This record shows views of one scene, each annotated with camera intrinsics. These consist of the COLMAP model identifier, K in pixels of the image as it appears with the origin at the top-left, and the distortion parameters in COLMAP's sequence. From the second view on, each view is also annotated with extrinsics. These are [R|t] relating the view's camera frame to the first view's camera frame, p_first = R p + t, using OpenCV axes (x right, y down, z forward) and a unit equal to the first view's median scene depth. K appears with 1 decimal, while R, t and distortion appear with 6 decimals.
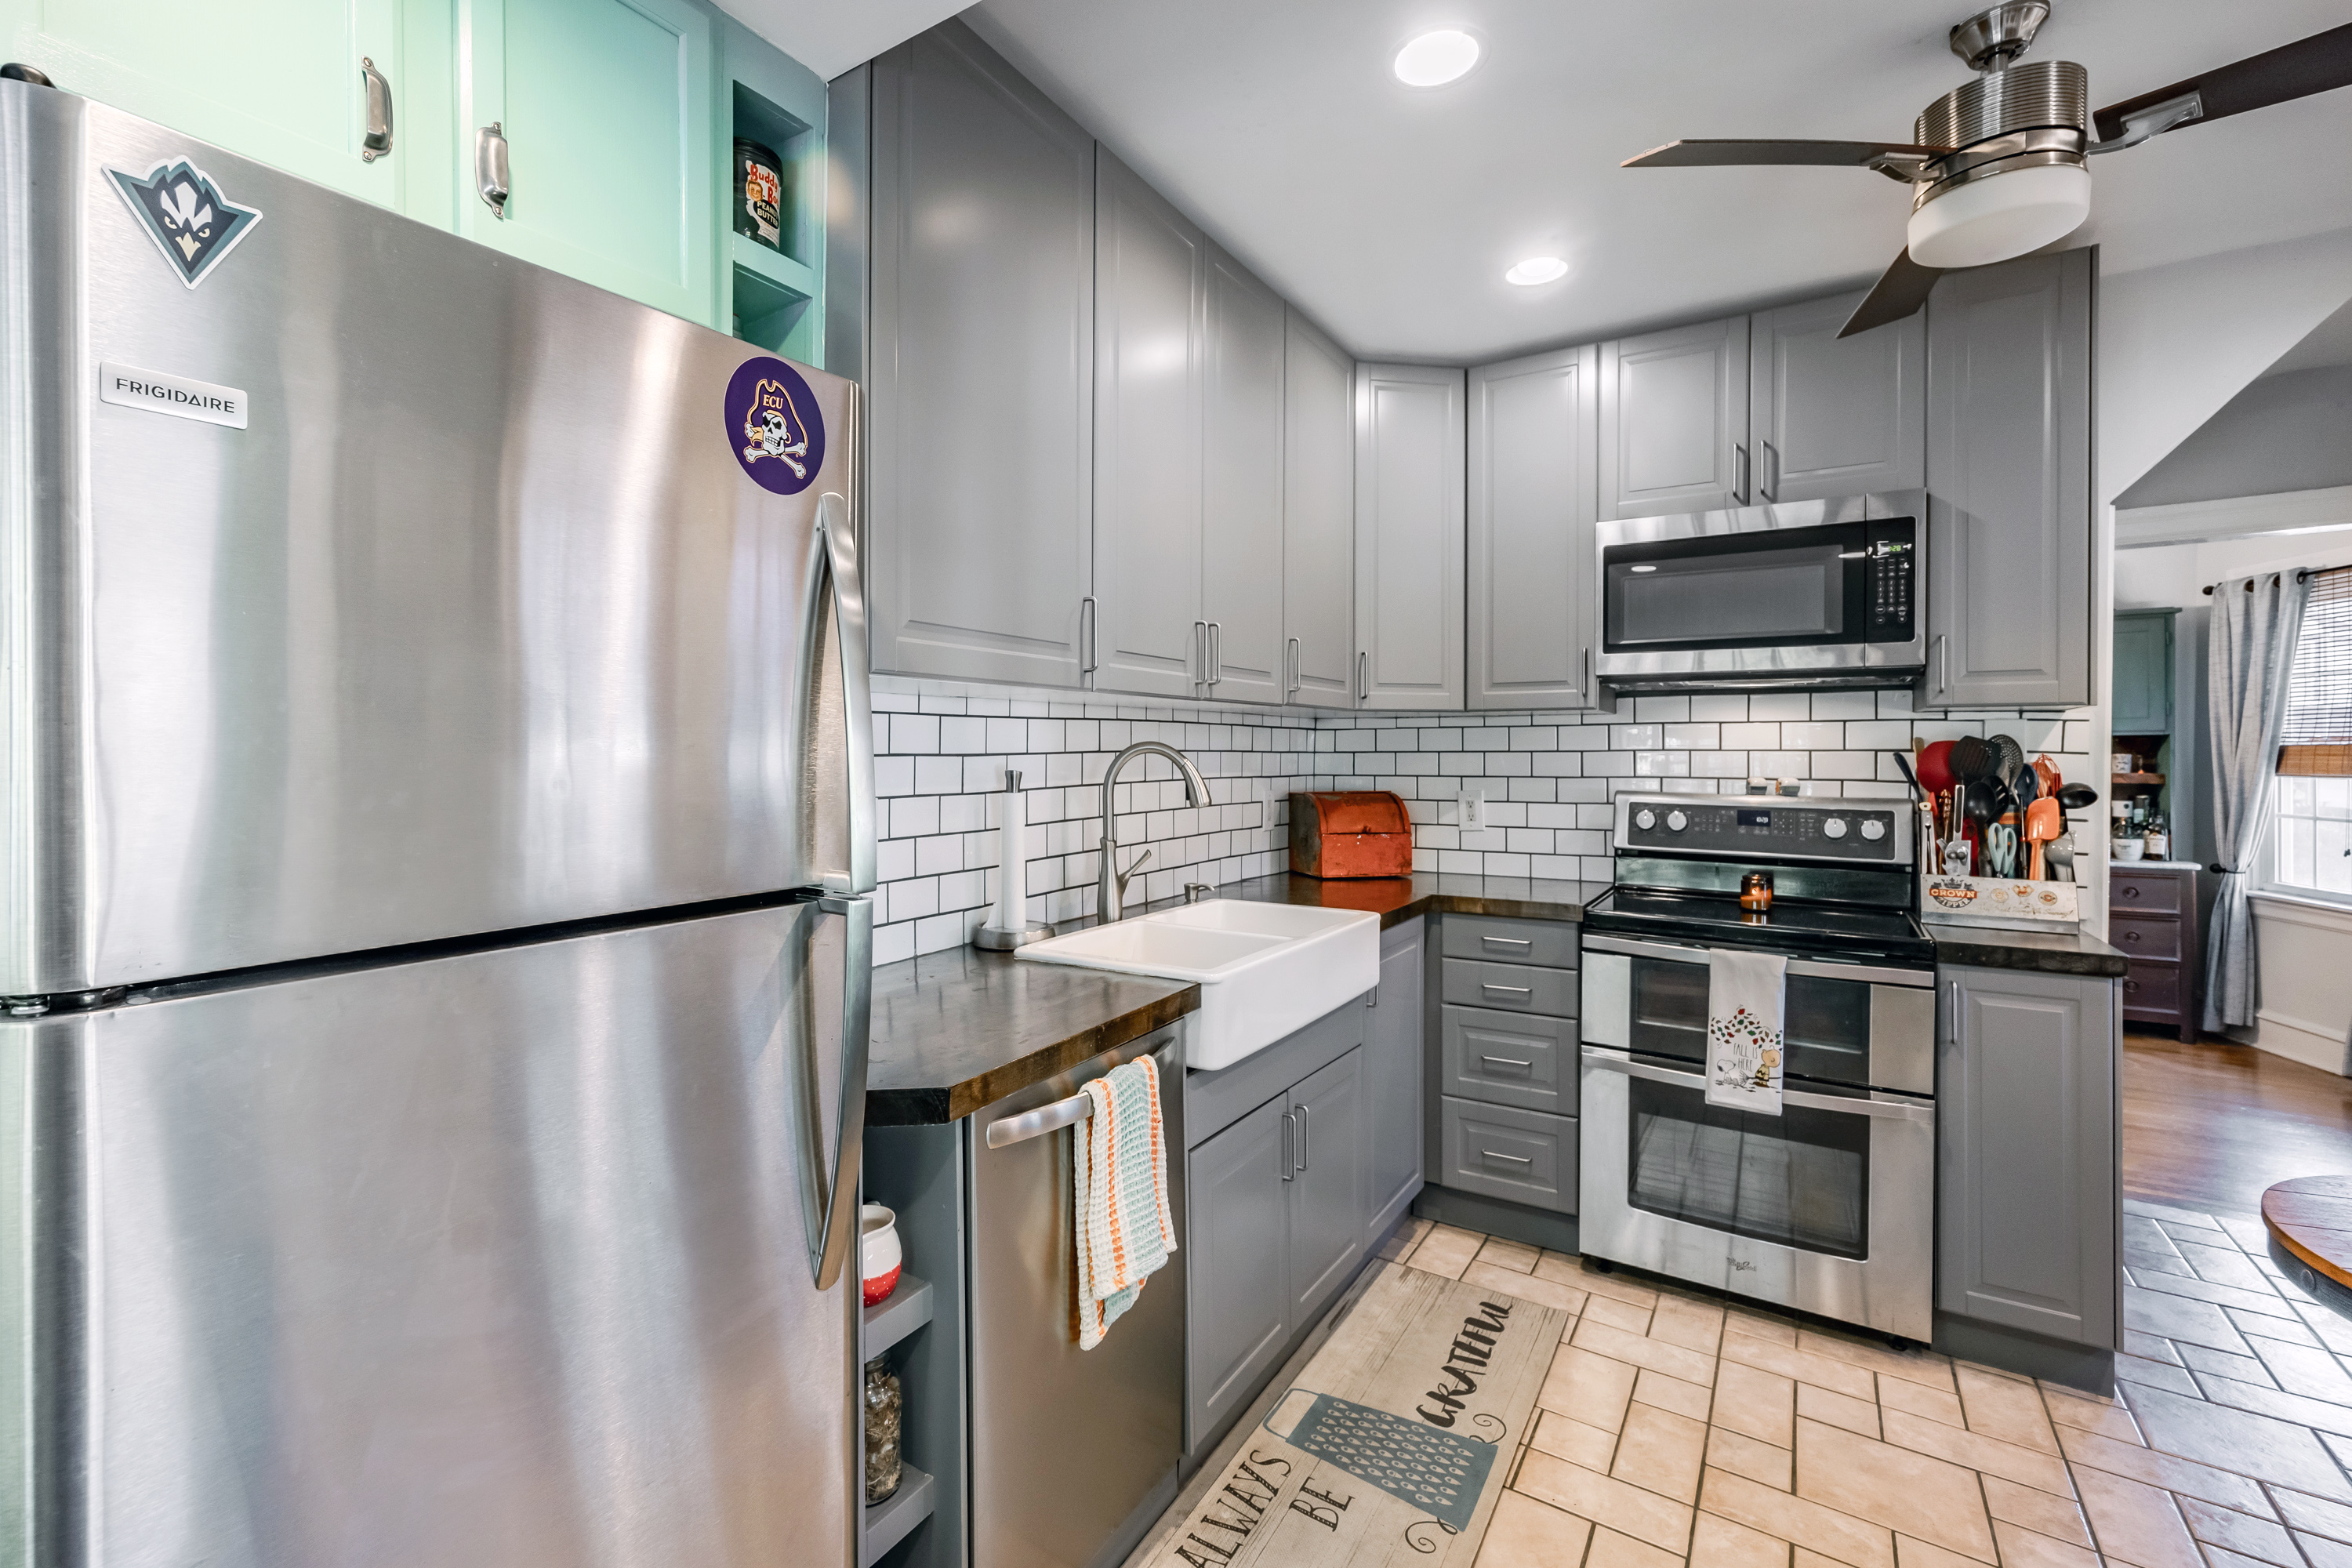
lens RADIAL K [[982.5, 0, 1184.2], [0, 982.5, 759.5], [0, 0, 1]] dist [0.002838, 0.001728]
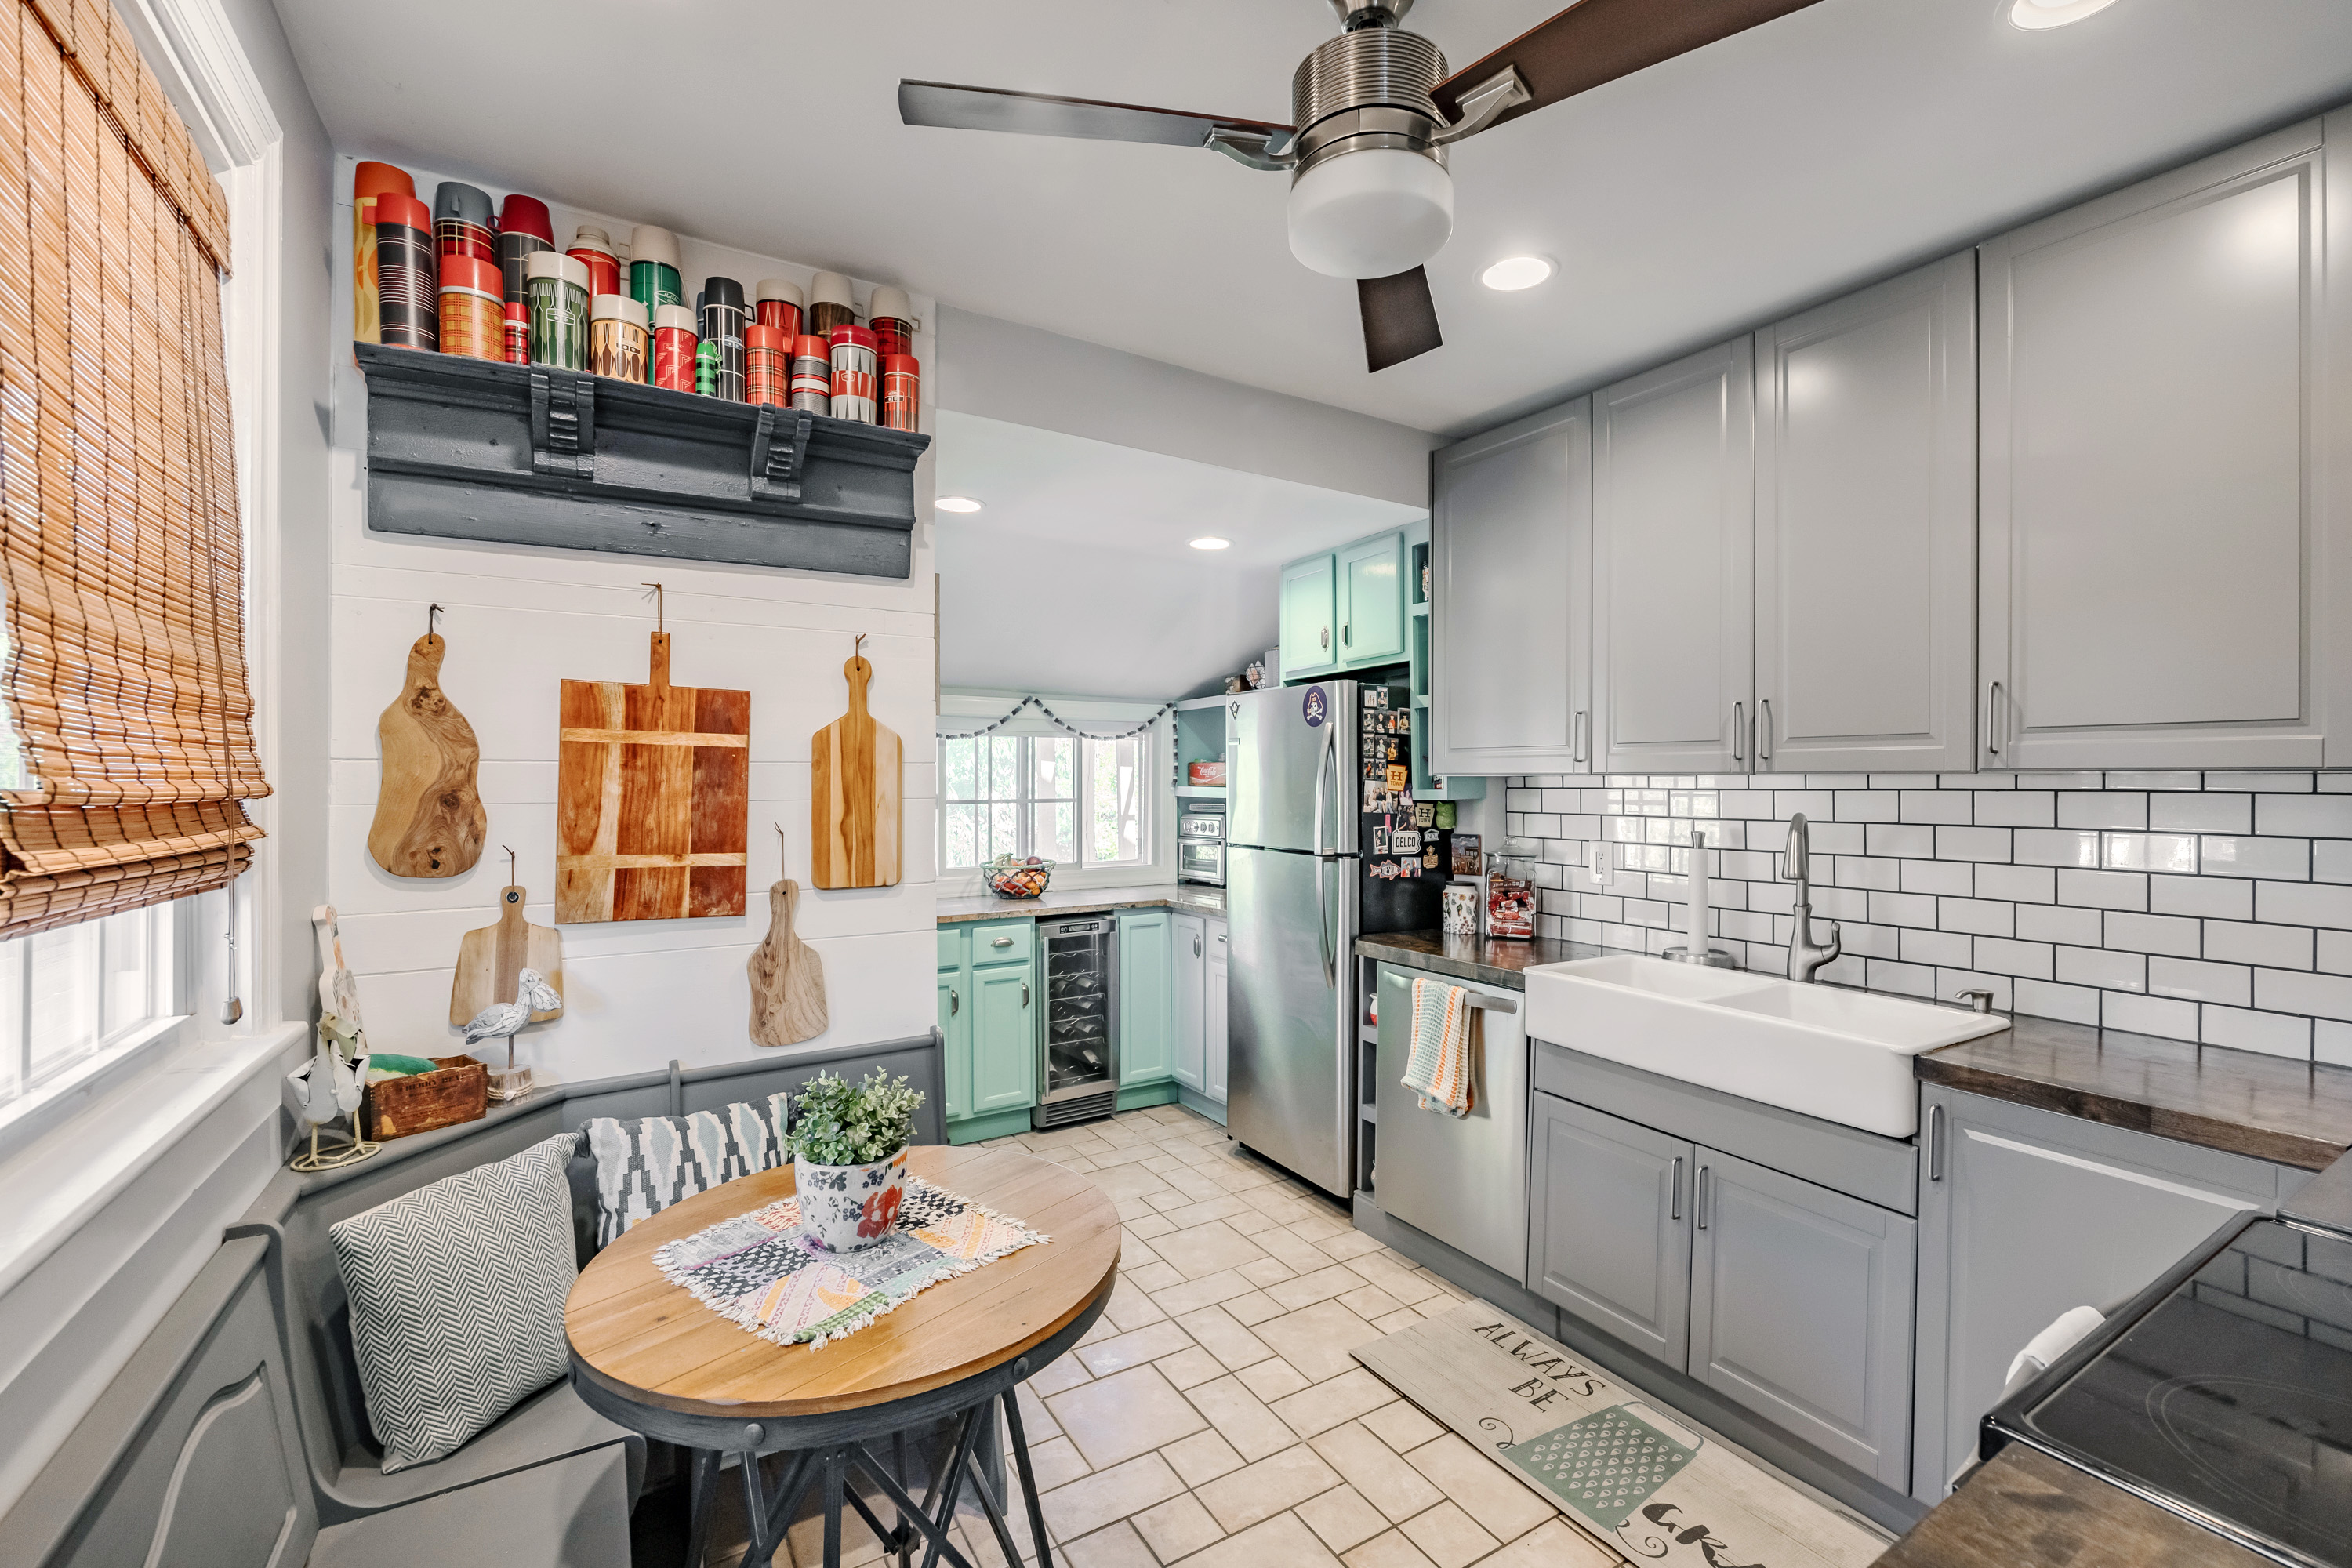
lens RADIAL K [[982.5, 0, 1120.5], [0, 982.5, 778.3], [0, 0, 1]] dist [0.002838, 0.001728]
pose [[-0.465502, -0.005473, -0.885030, 1.019579], [-0.017293, 0.999846, 0.002912, -0.037696], [0.884878, 0.016661, -0.465525, 0.721190]]
